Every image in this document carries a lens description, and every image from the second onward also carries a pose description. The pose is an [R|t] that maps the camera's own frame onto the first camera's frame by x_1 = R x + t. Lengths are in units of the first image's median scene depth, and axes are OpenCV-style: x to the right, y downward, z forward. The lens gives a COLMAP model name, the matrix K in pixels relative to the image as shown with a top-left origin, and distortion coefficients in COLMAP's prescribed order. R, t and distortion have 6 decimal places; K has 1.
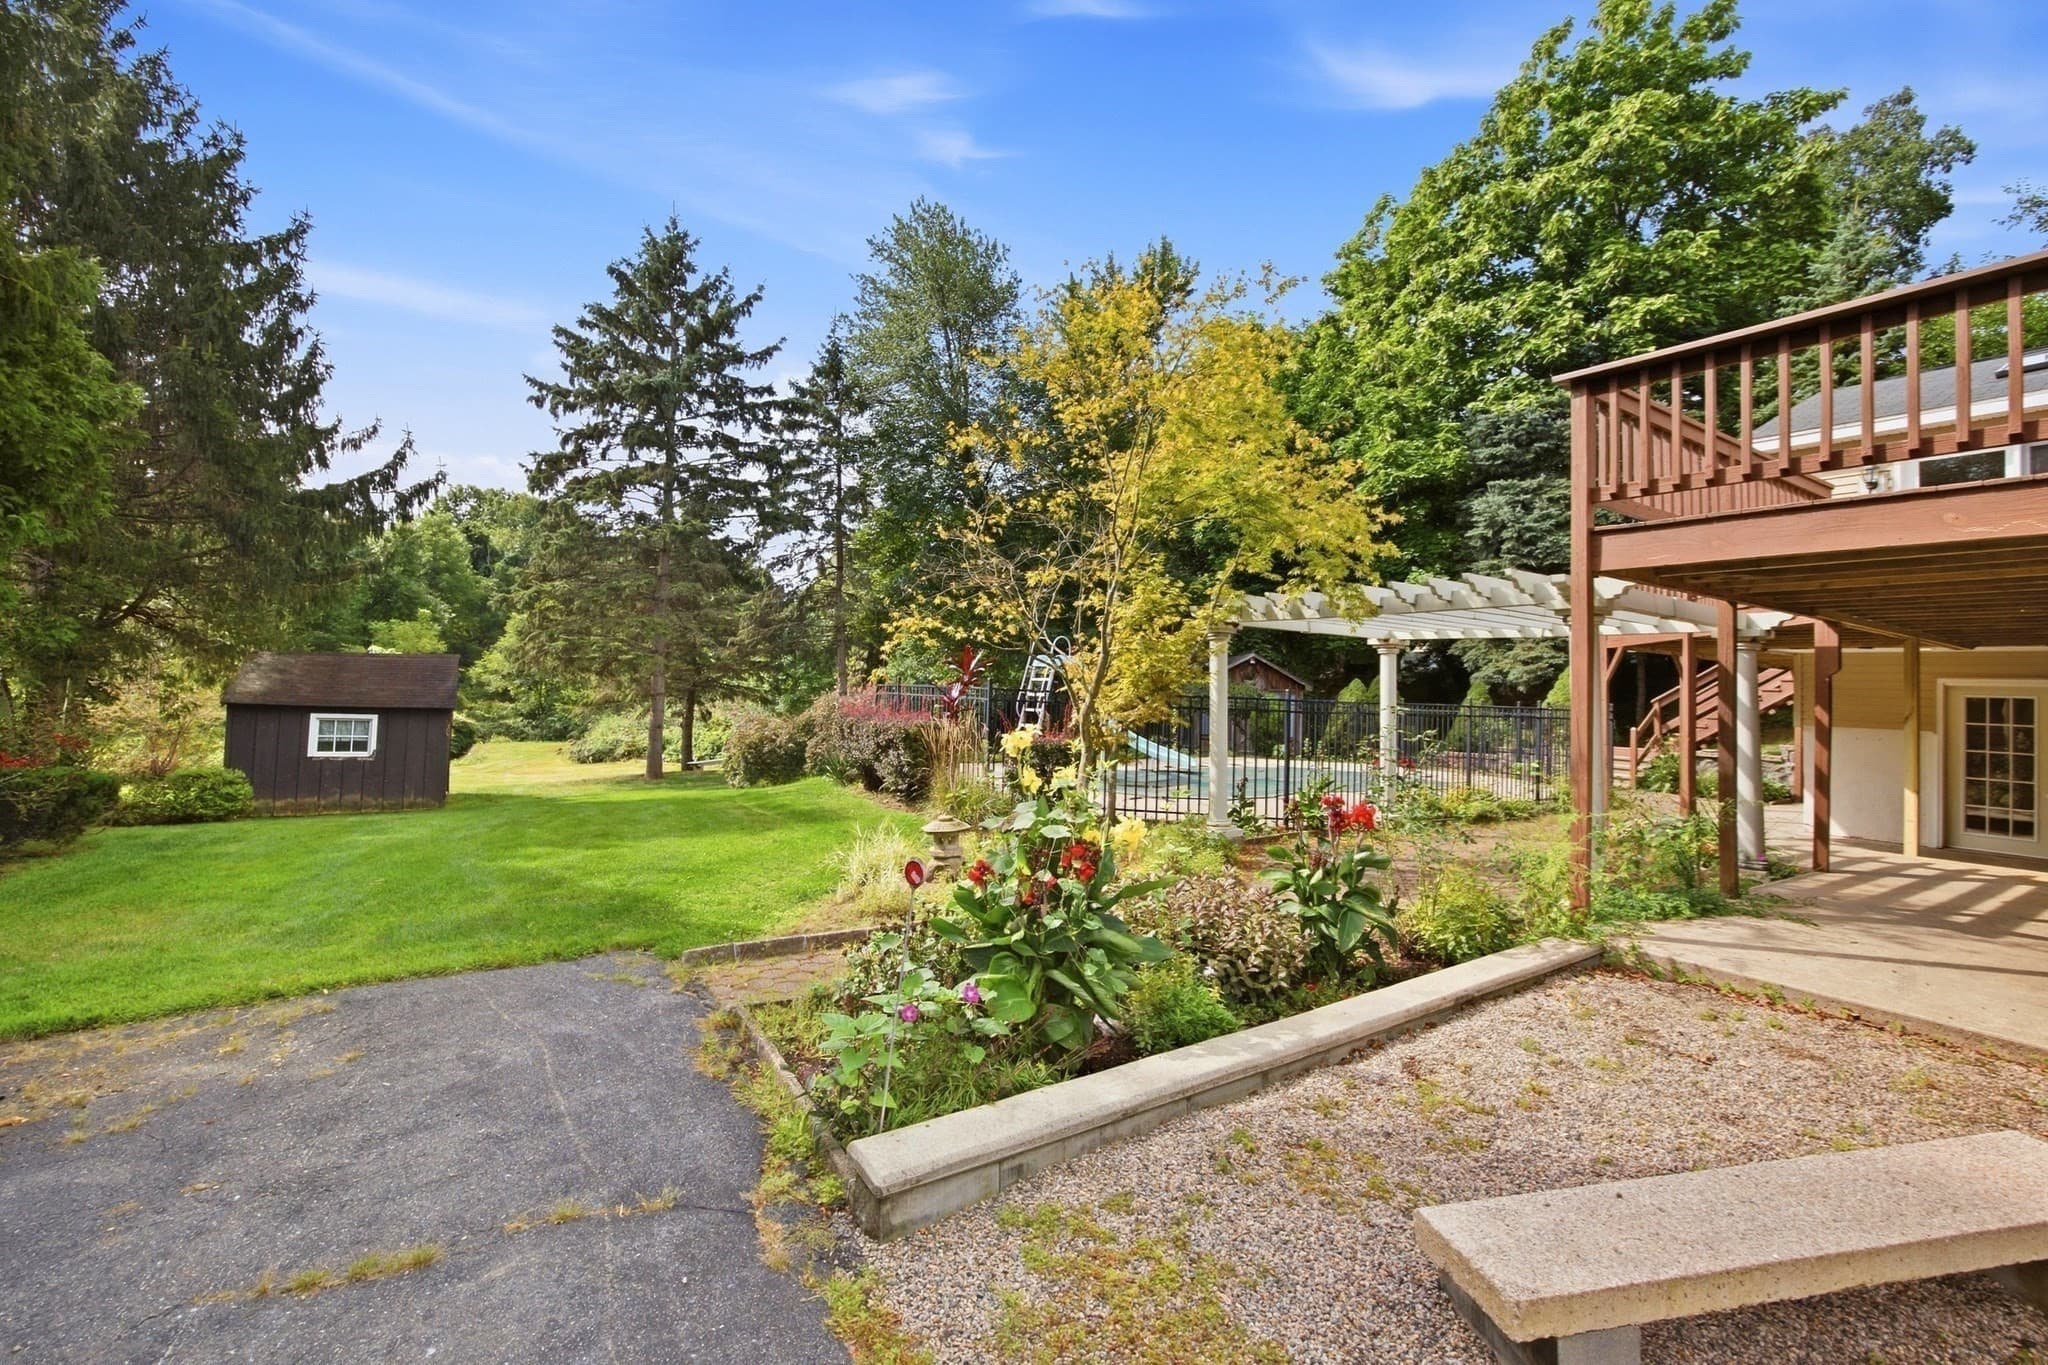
lens RADIAL K [[883.2, 0, 1016.4], [0, 883.2, 656.2], [0, 0, 1]] dist [-0.000219, 0.000525]
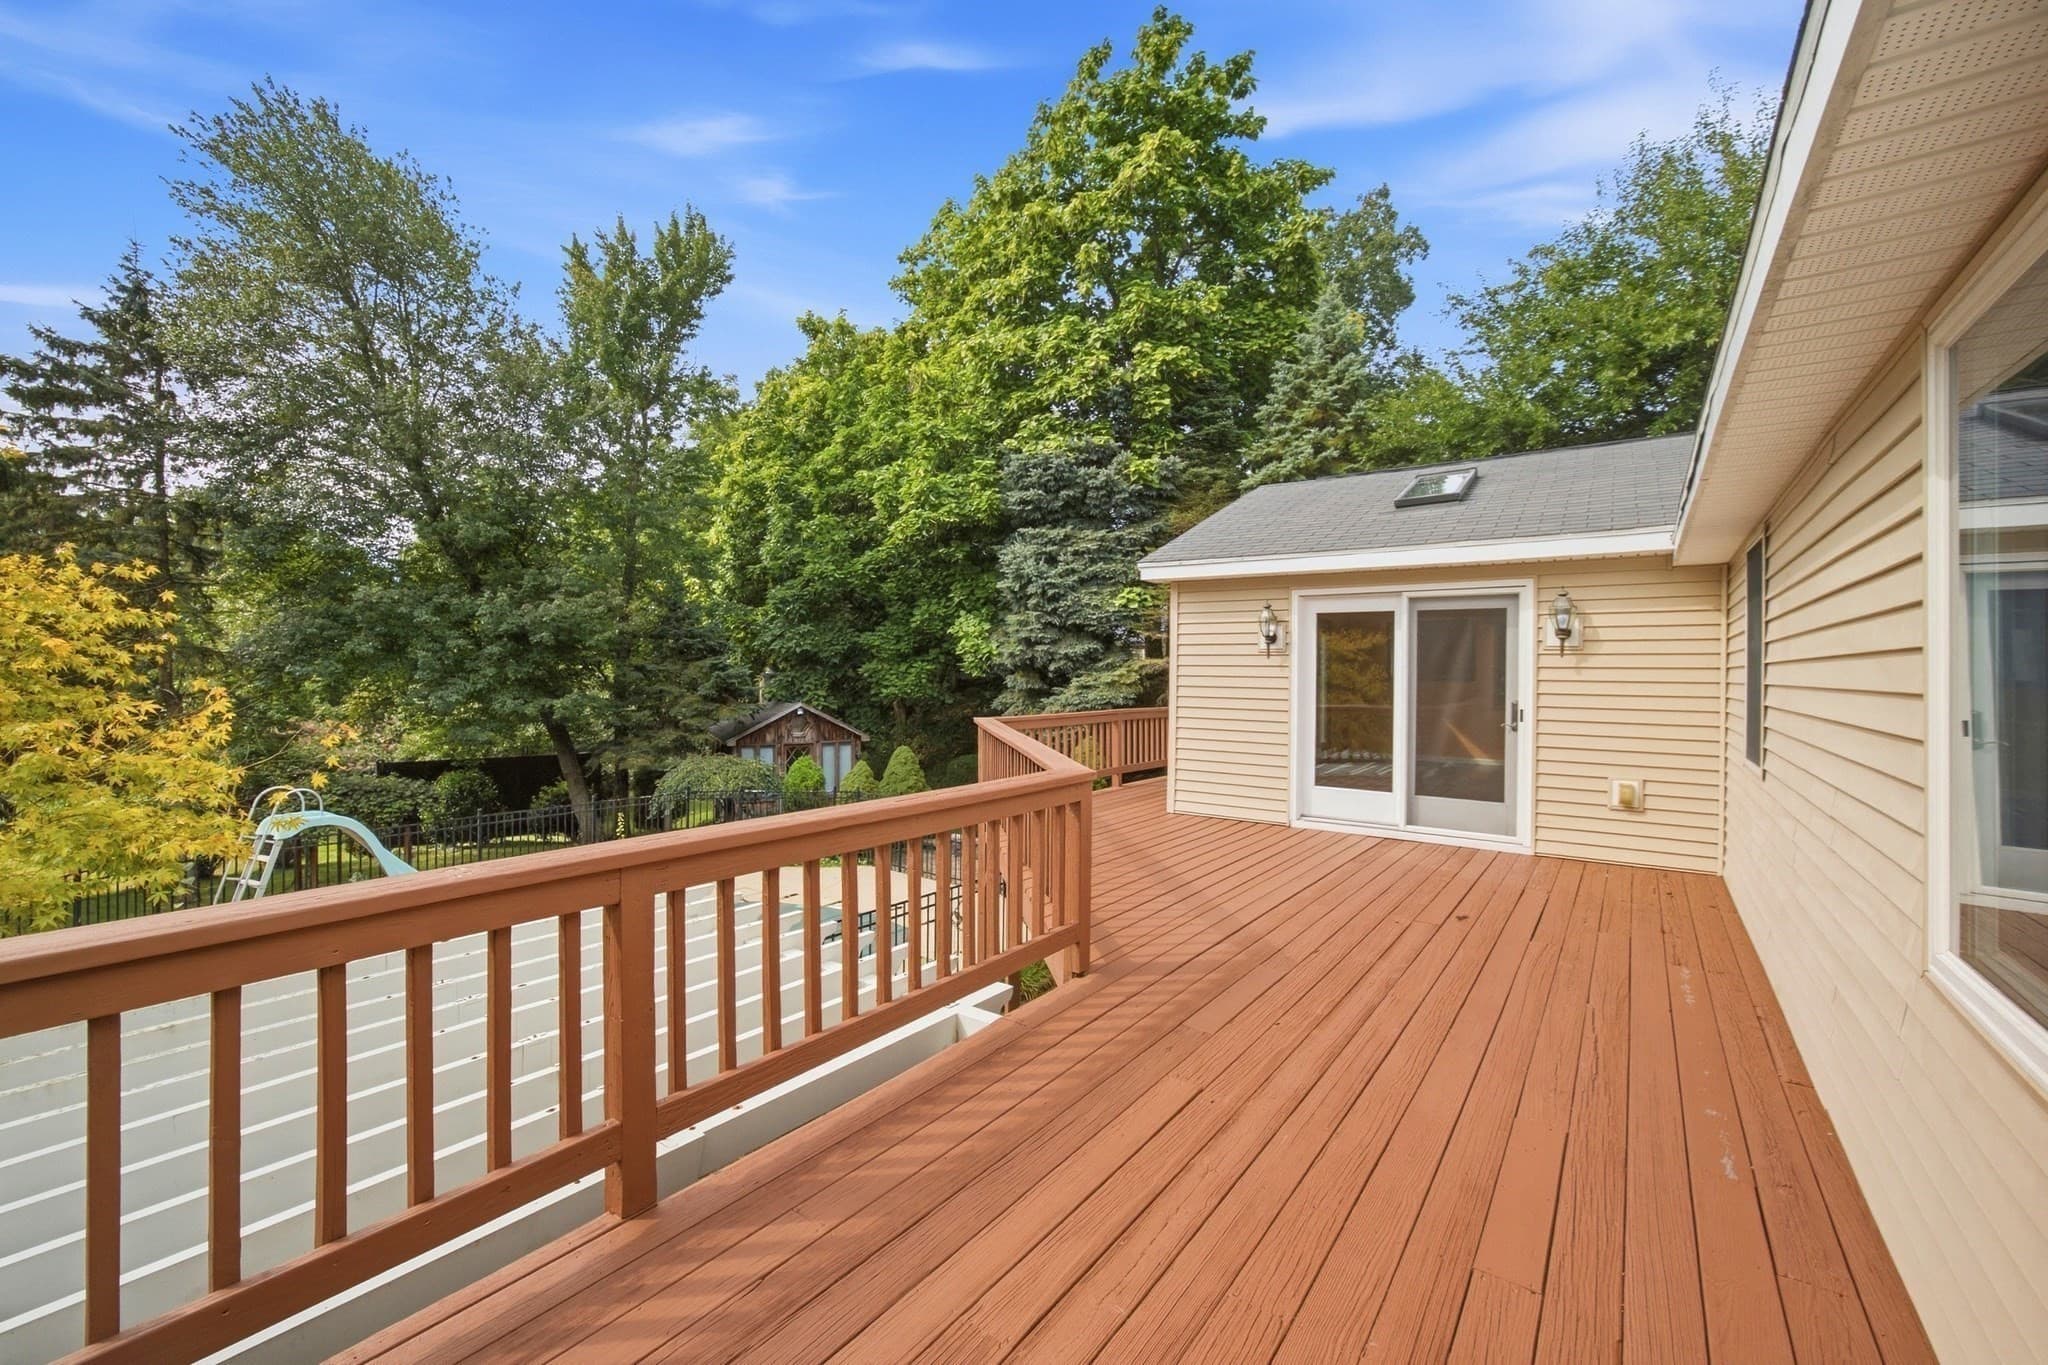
lens RADIAL K [[841.0, 0, 1027.1], [0, 841.0, 666.8], [0, 0, 1]] dist [-0.001419, 0.000218]
pose [[0.933923, -0.018035, 0.357019, 0.224188], [0.004878, 0.999277, 0.037718, -0.085822], [-0.357440, -0.033485, 0.933335, 0.172317]]
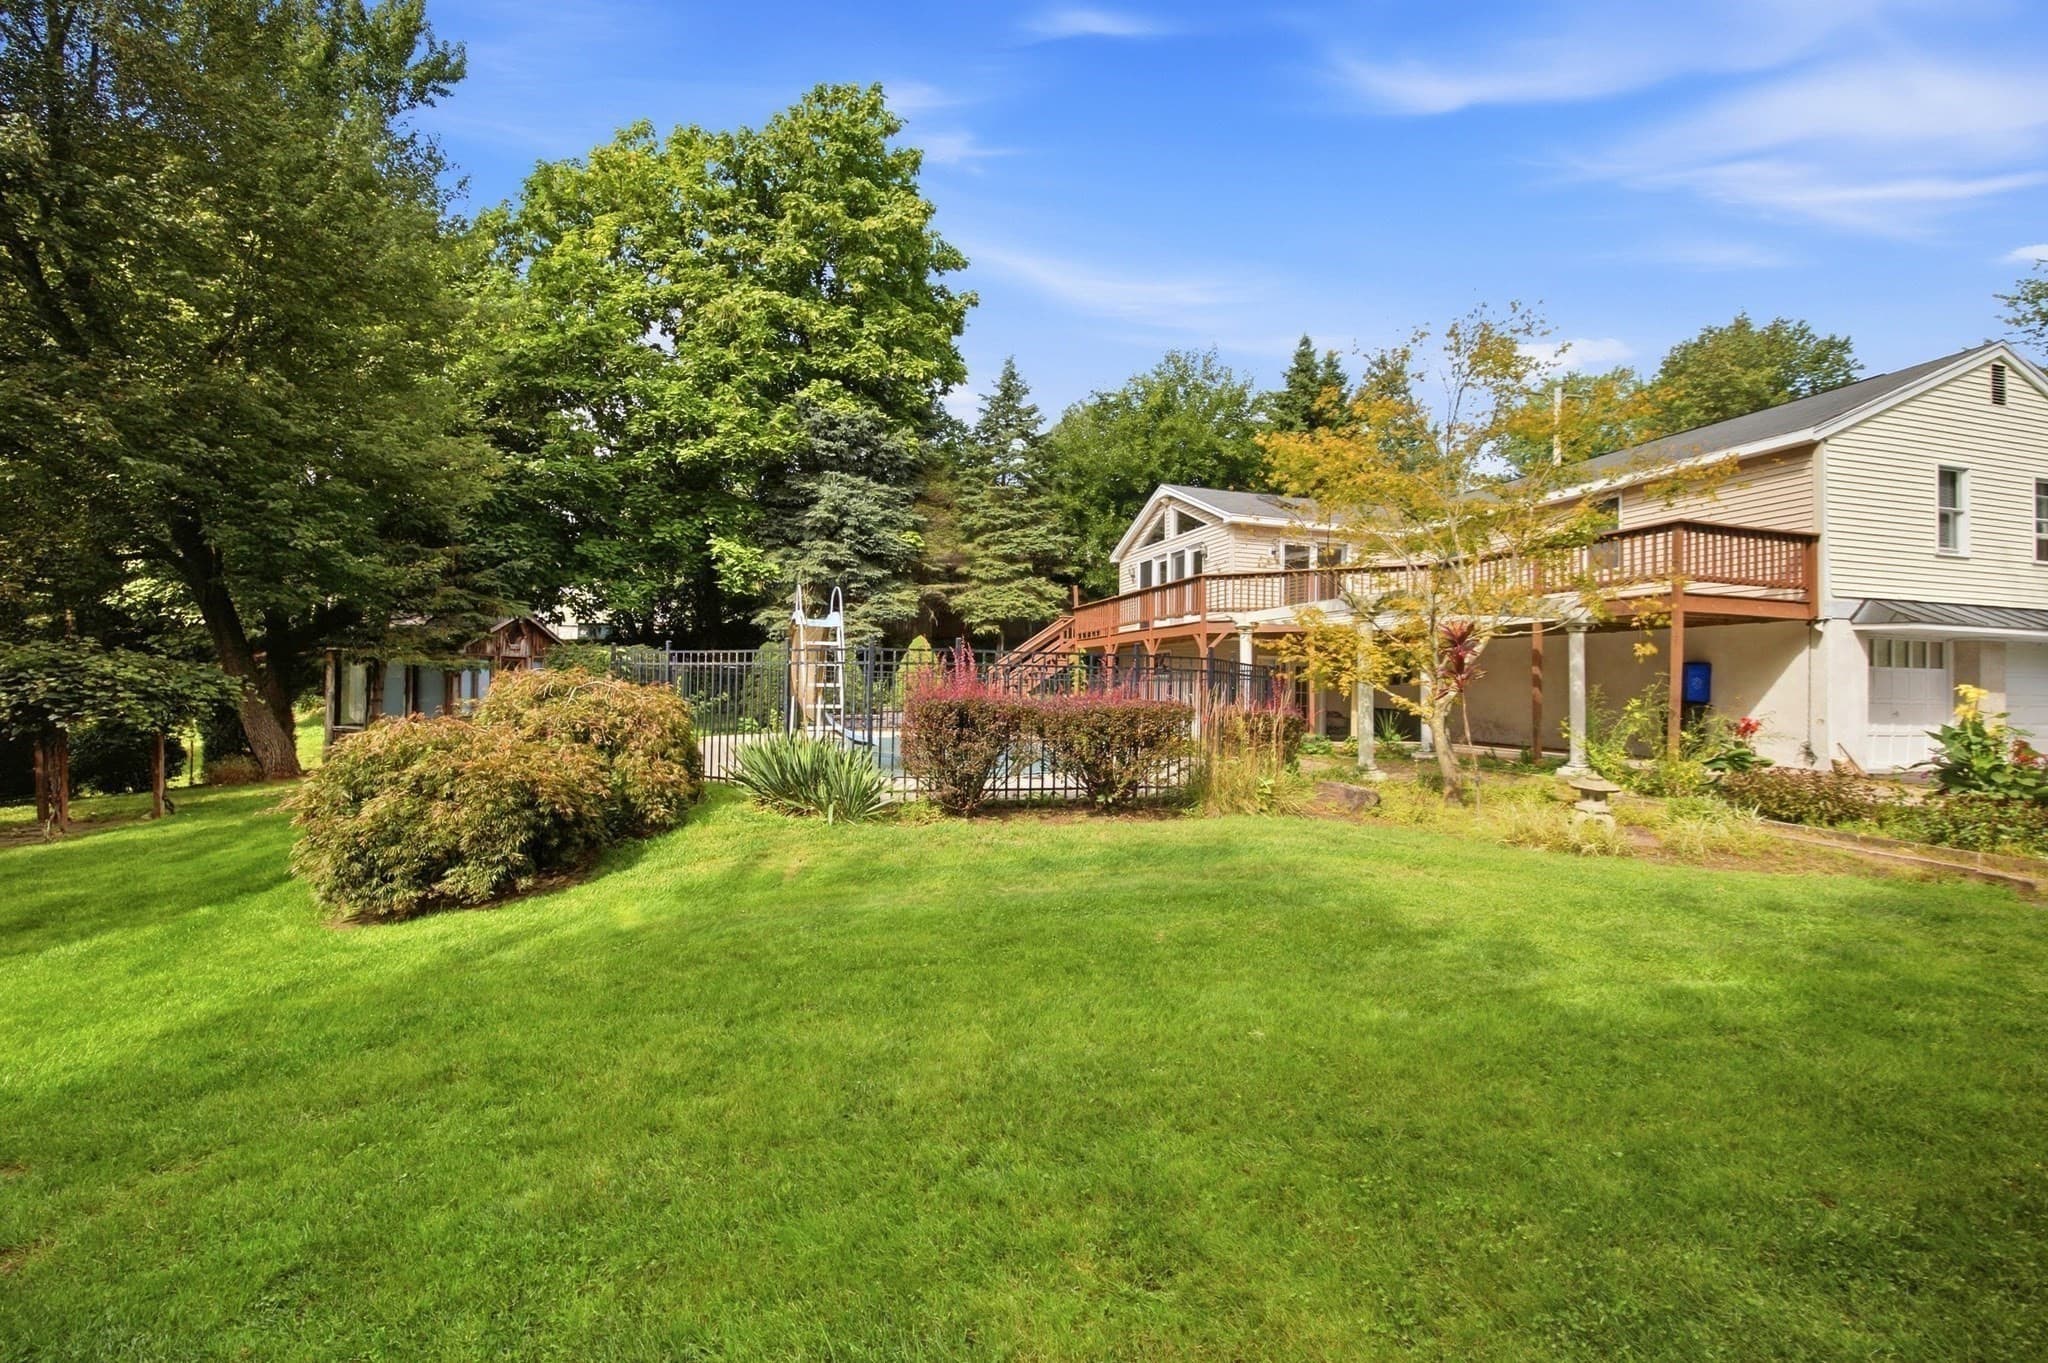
lens RADIAL K [[841.0, 0, 1027.1], [0, 841.0, 665.8], [0, 0, 1]] dist [-0.001419, 0.000218]
pose [[0.296463, -0.008744, 0.955004, -0.397092], [-0.039474, 0.998991, 0.021400, 0.014783], [-0.954228, -0.044042, 0.295818, 0.429554]]
